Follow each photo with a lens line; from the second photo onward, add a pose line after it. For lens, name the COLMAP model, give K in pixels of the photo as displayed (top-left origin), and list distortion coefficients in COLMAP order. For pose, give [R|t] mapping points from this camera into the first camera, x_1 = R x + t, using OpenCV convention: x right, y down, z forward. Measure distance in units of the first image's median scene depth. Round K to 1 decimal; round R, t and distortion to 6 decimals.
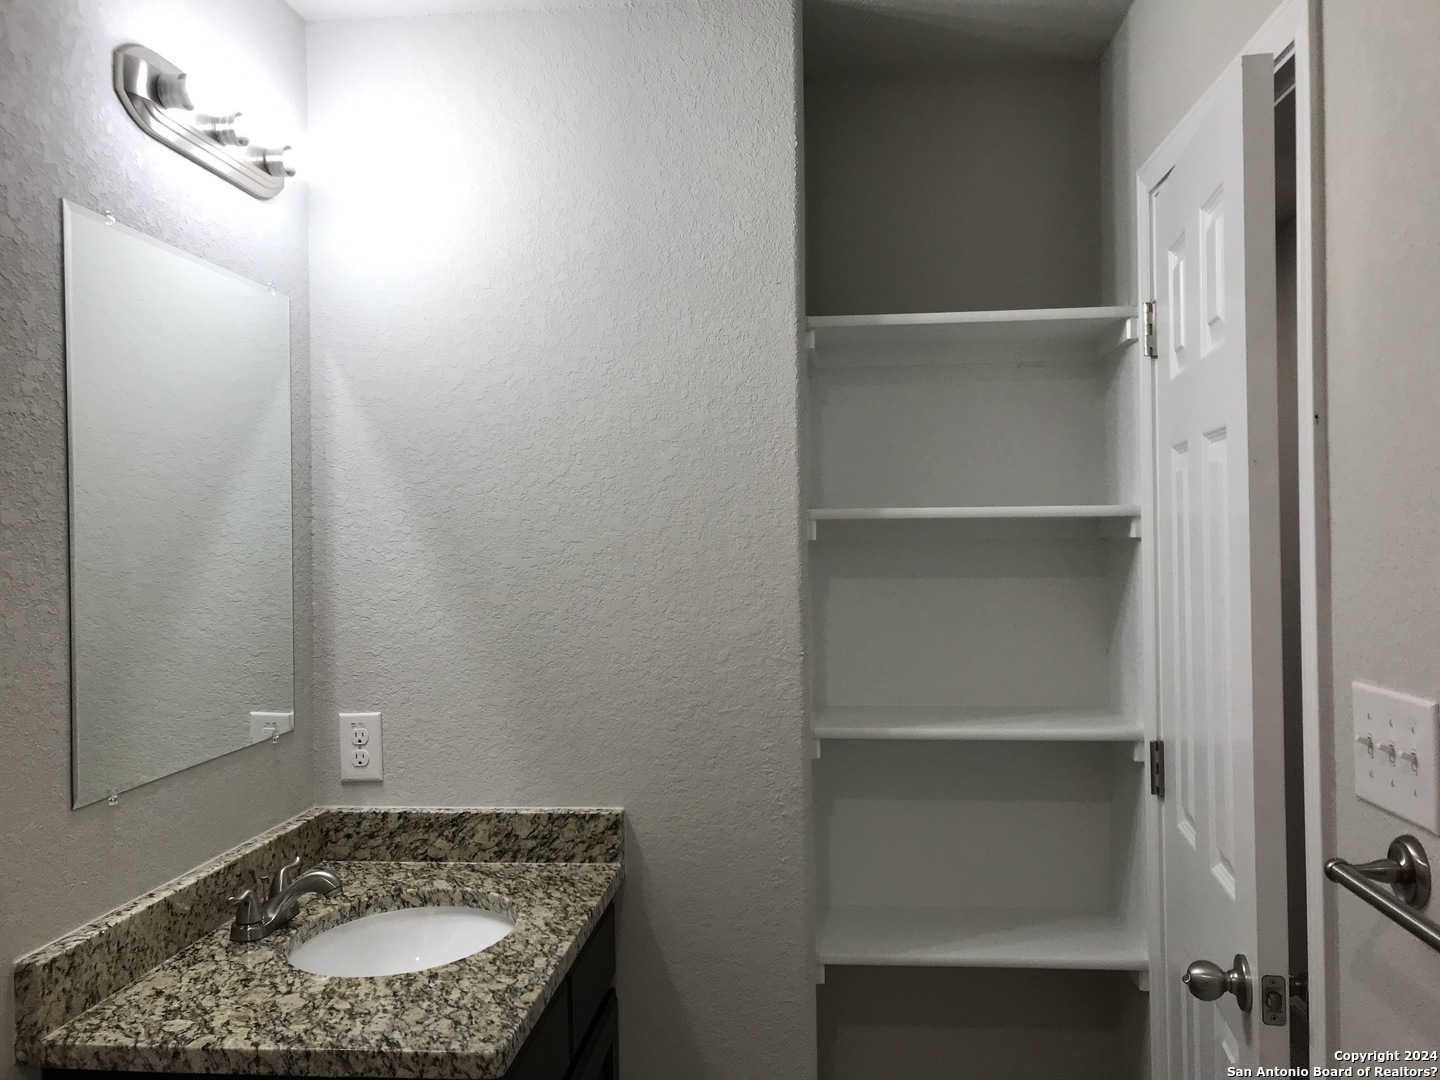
lens RADIAL K [[1208.0, 0, 720.0], [0, 1208.0, 537.3], [0, 0, 1]] dist [0.037597, -0.023119]
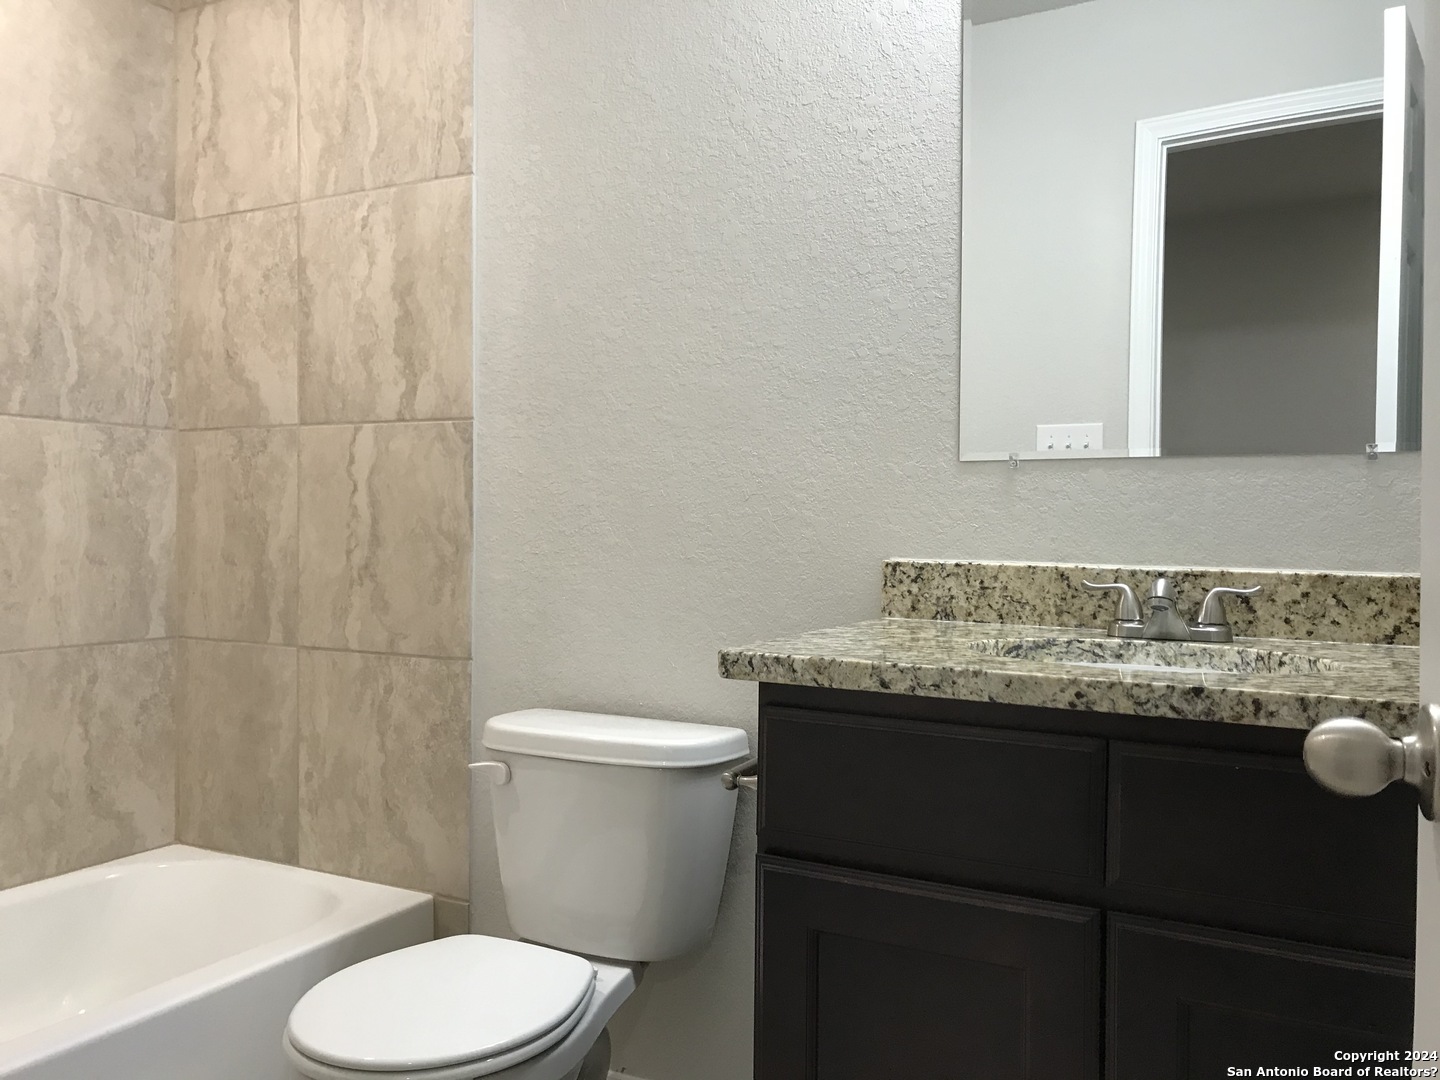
lens RADIAL K [[1208.0, 0, 722.0], [0, 1208.0, 539.6], [0, 0, 1]] dist [0.037597, -0.023119]
pose [[-0.389479, 0.021523, -0.920784, 0.660665], [-0.006877, 0.999631, 0.026274, 0.268992], [0.921010, 0.016565, -0.389188, 1.238202]]
